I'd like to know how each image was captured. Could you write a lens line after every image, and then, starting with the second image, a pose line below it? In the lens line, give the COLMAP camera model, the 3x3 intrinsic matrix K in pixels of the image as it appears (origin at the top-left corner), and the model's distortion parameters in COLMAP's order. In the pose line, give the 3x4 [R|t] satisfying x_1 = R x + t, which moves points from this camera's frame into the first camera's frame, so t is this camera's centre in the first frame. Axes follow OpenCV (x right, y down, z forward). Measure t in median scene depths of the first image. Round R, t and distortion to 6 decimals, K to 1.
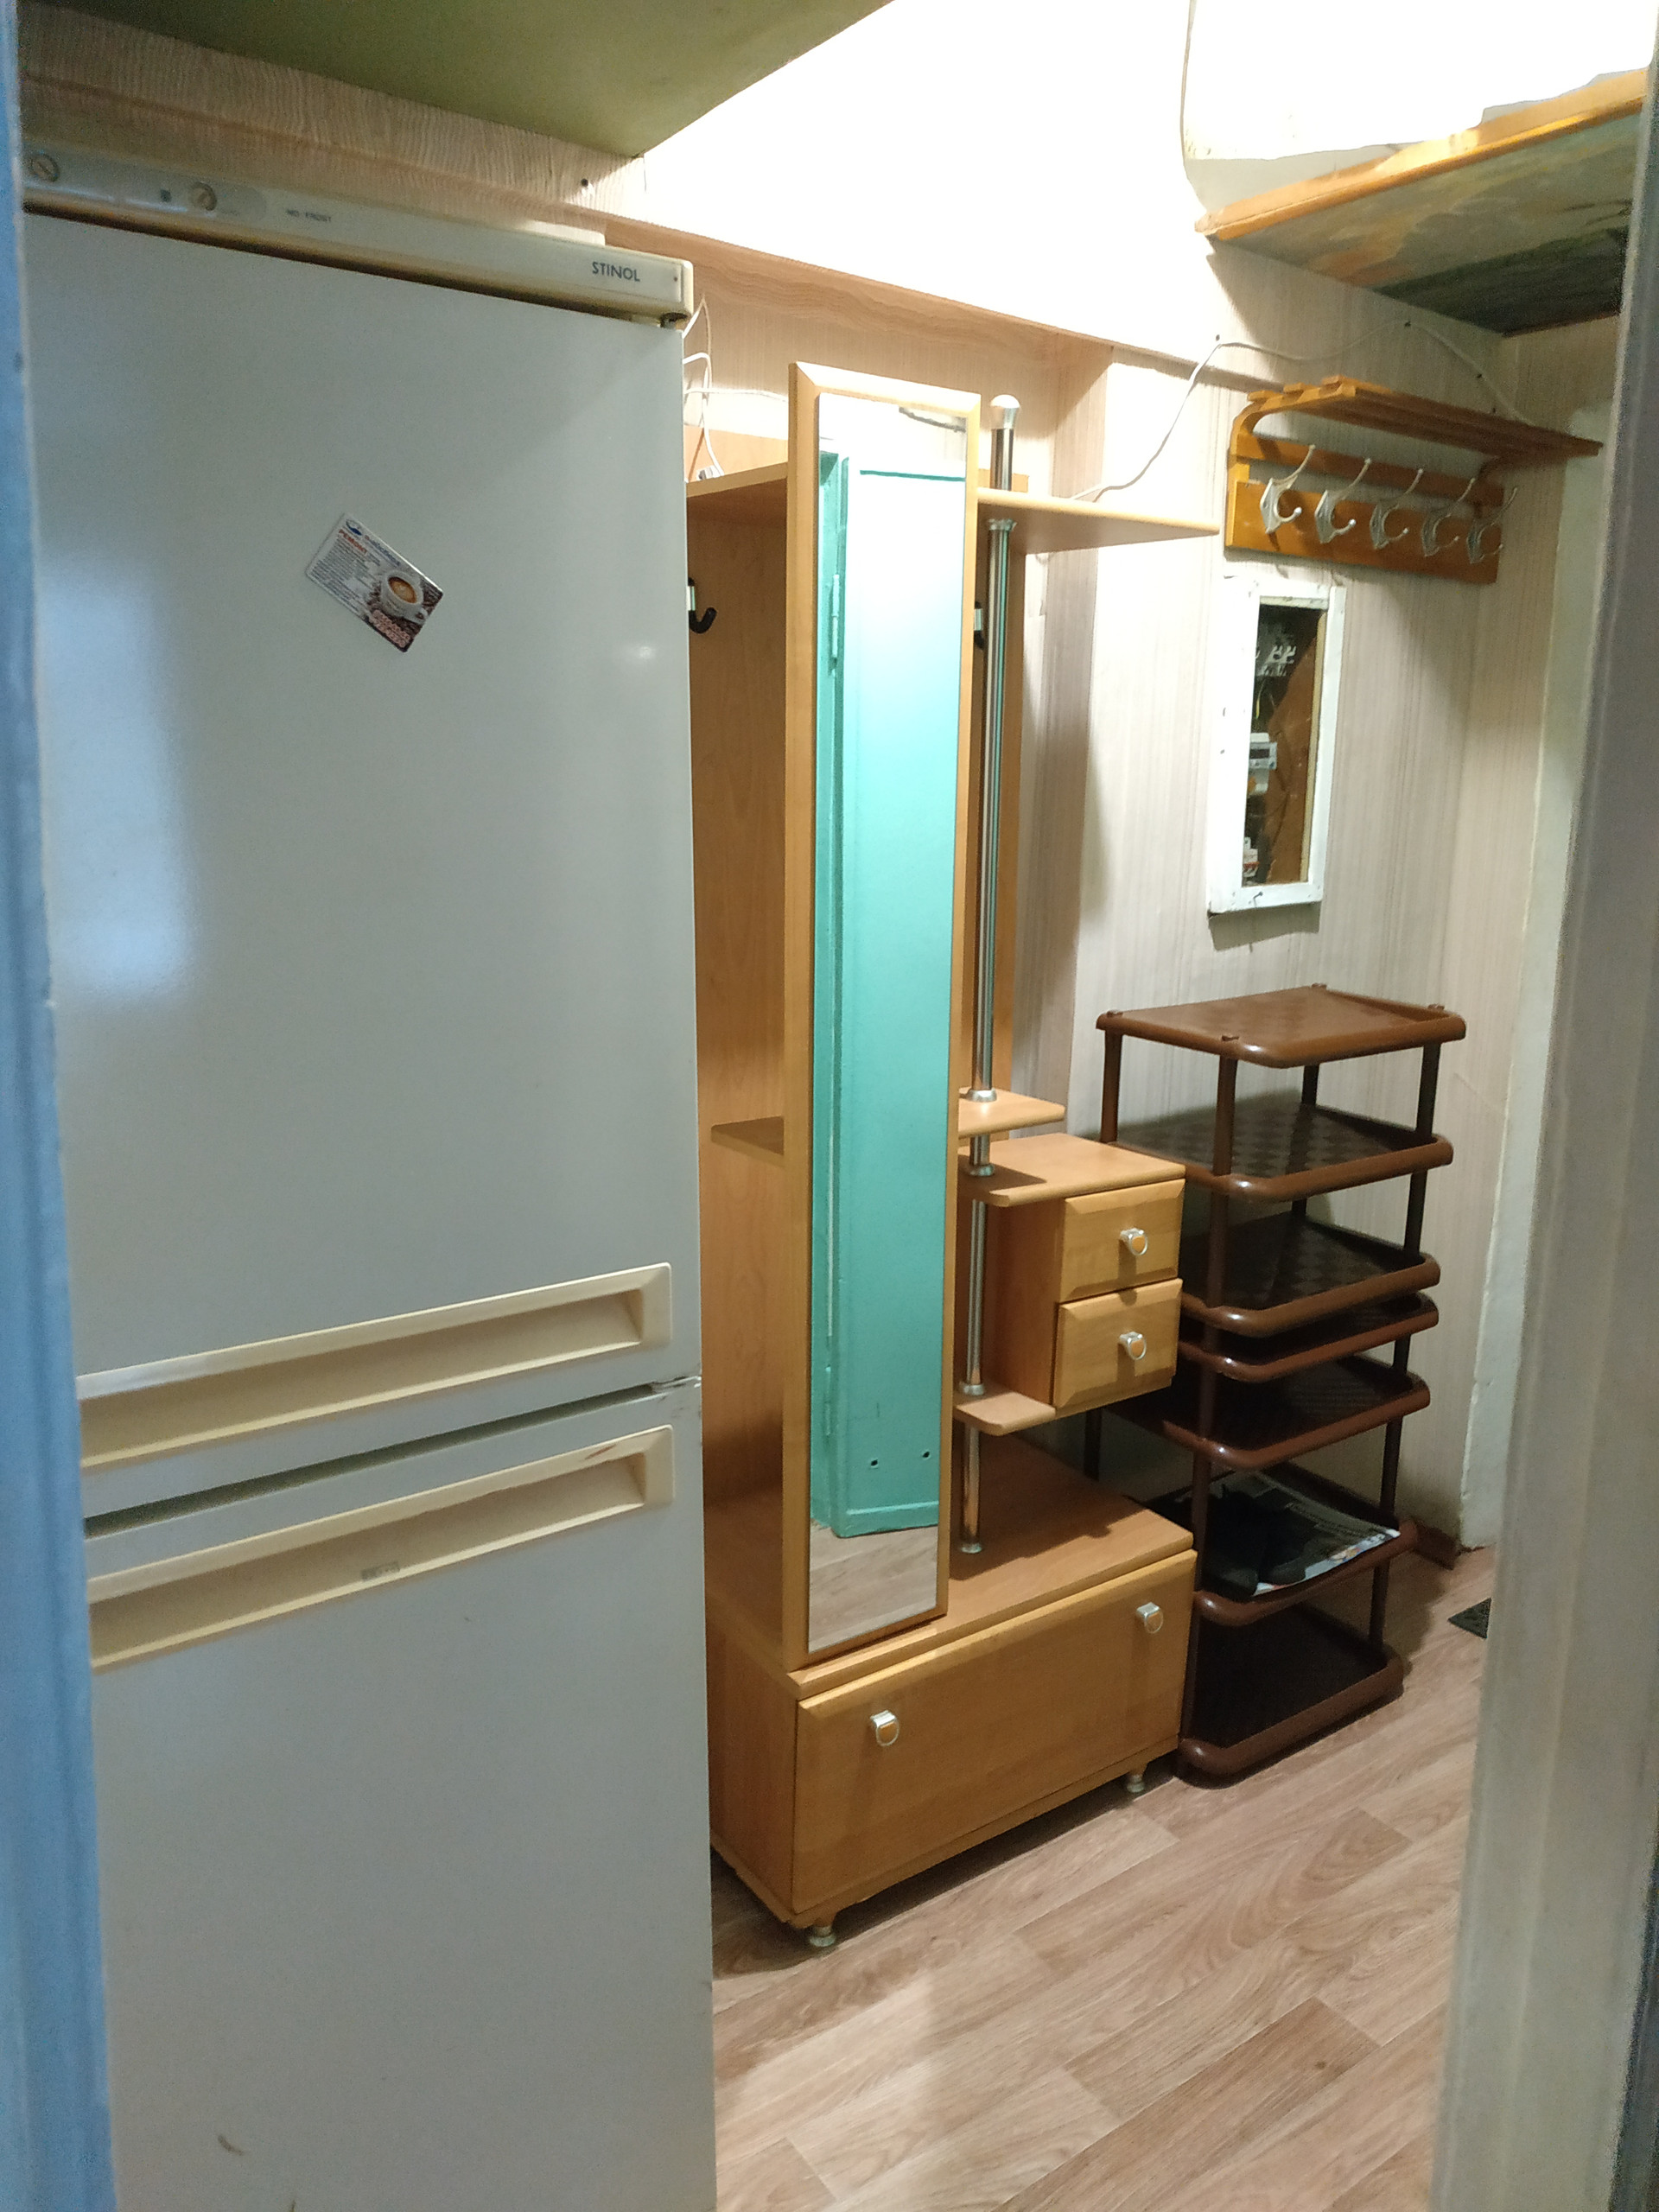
lens RADIAL K [[1630.1, 0, 829.5], [0, 1630.1, 1106.0], [0, 0, 1]] dist [0.007767, -0.017014]
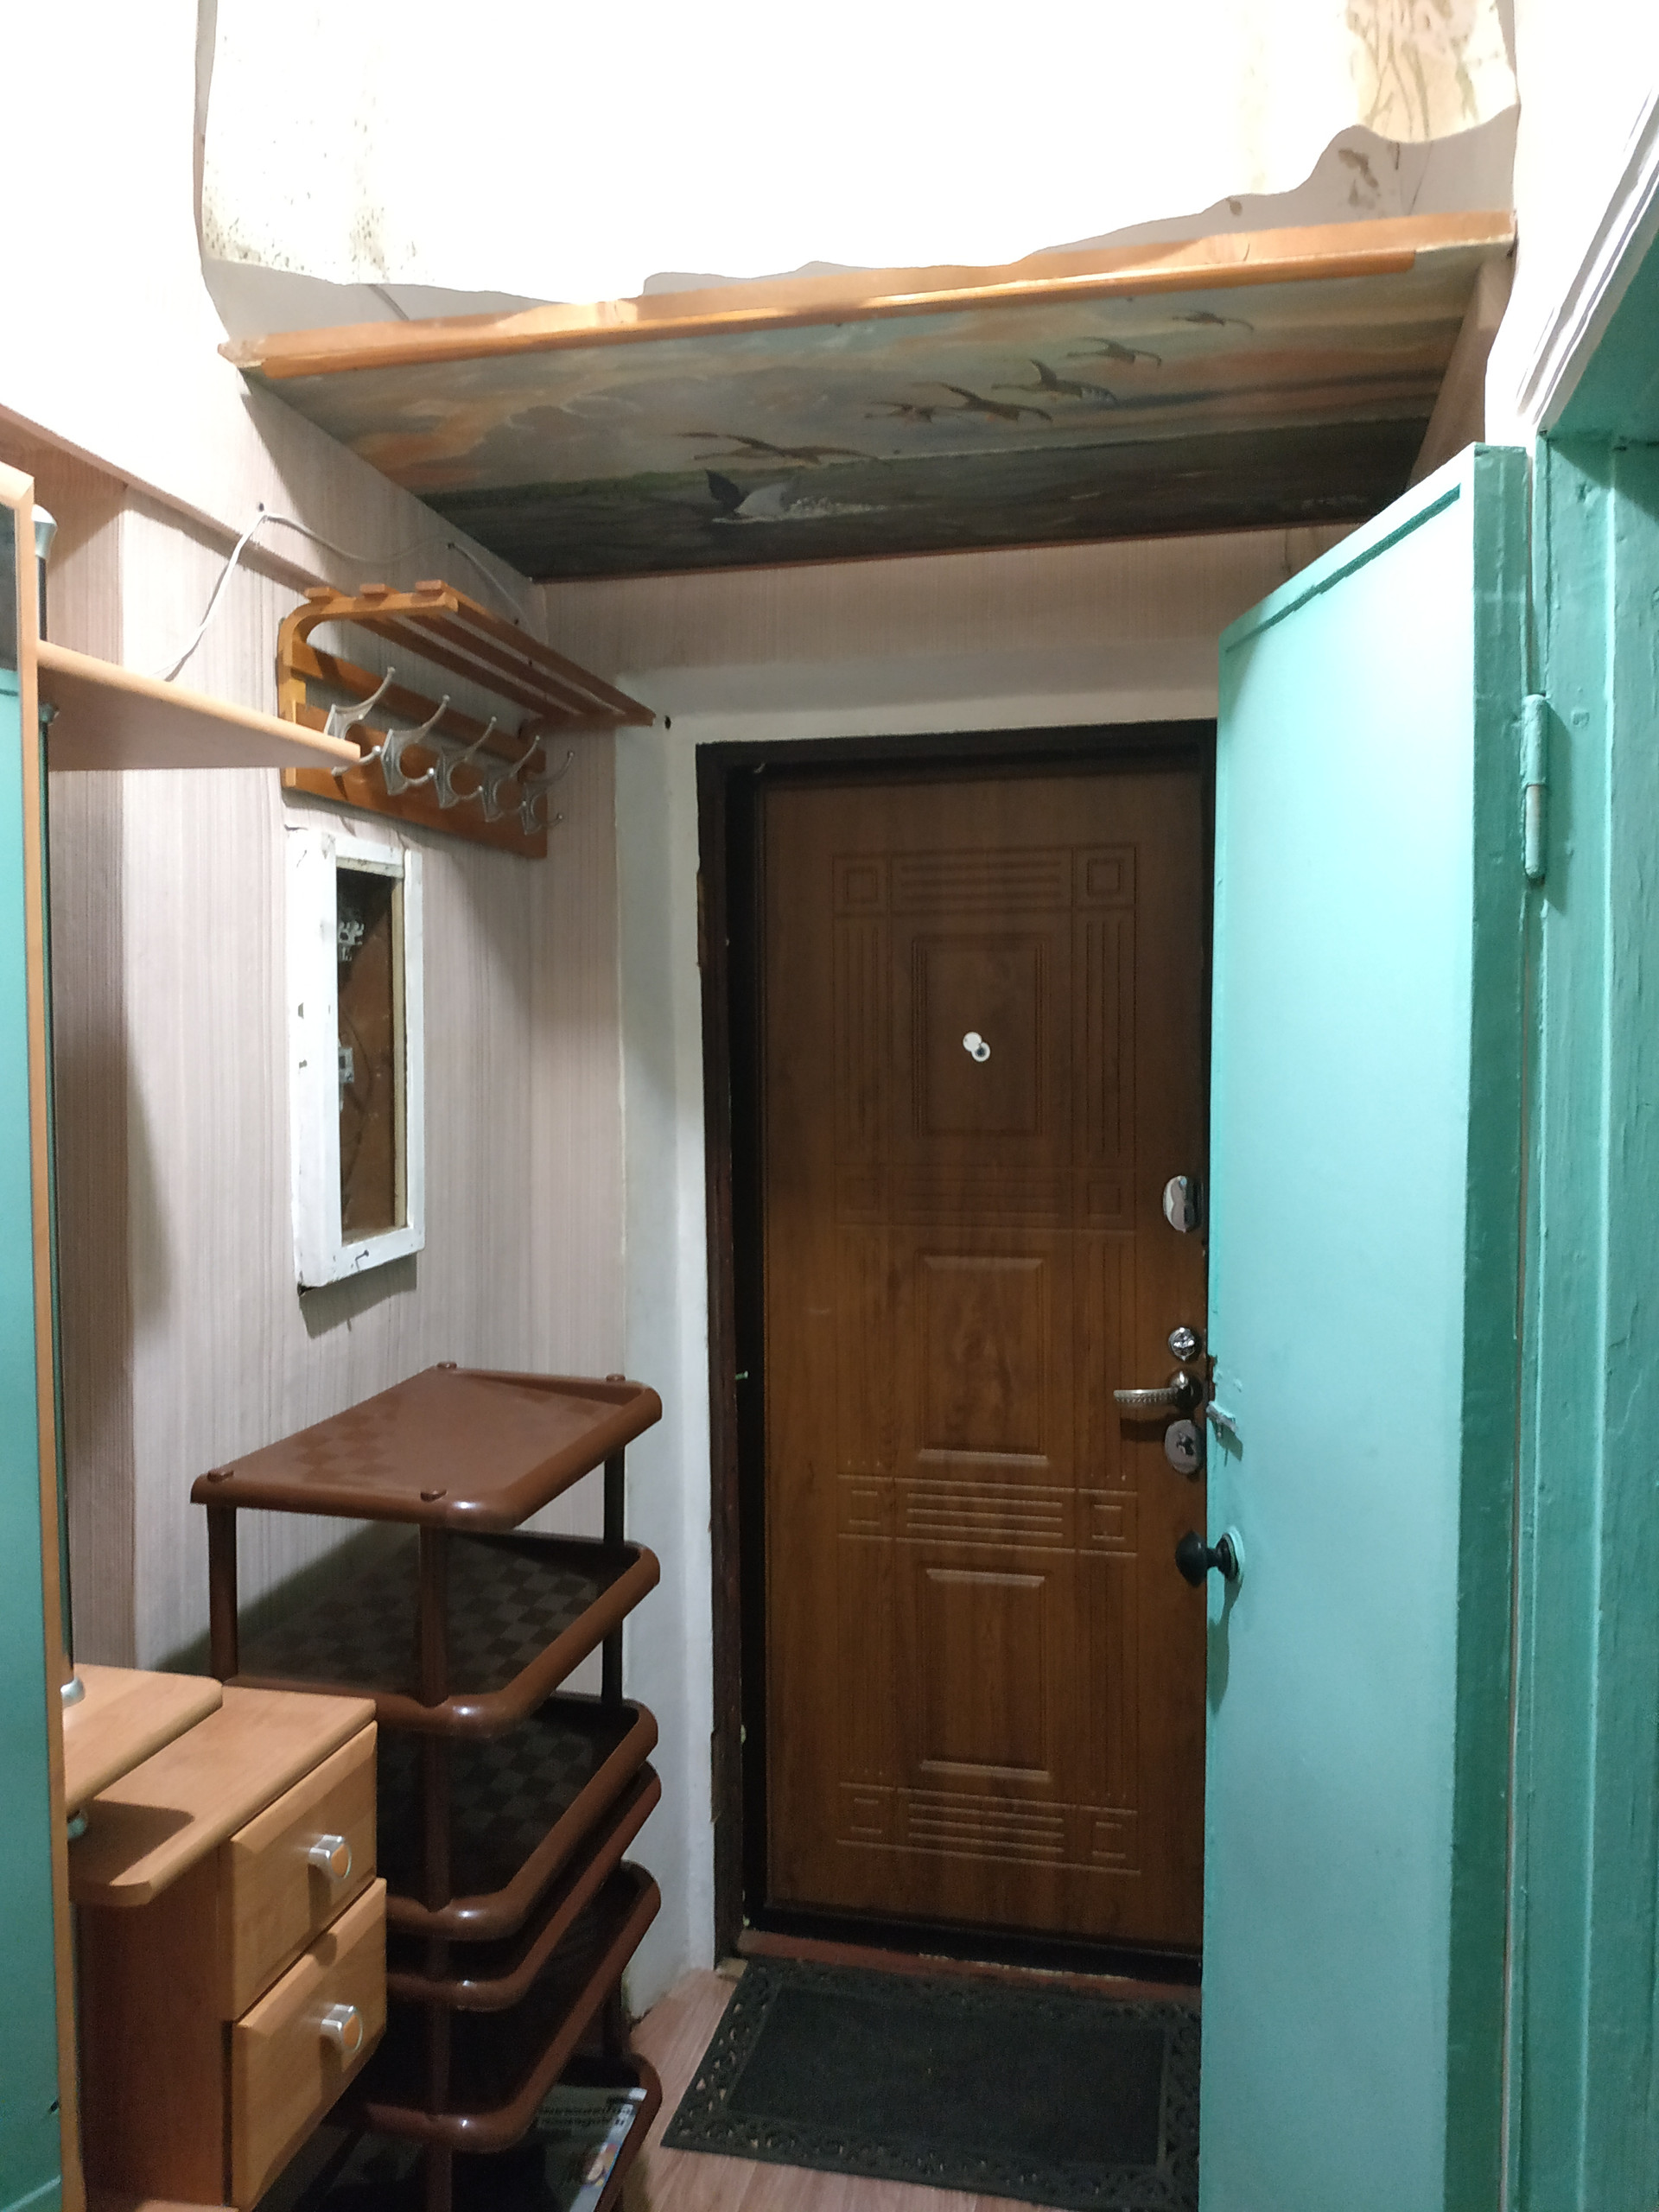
lens RADIAL K [[1630.1, 0, 829.5], [0, 1630.1, 1106.0], [0, 0, 1]] dist [0.007767, -0.017014]
pose [[0.754047, -0.044651, 0.655301, -0.057949], [0.147834, 0.983625, -0.103089, -0.097980], [-0.639968, 0.174610, 0.748300, 0.343594]]
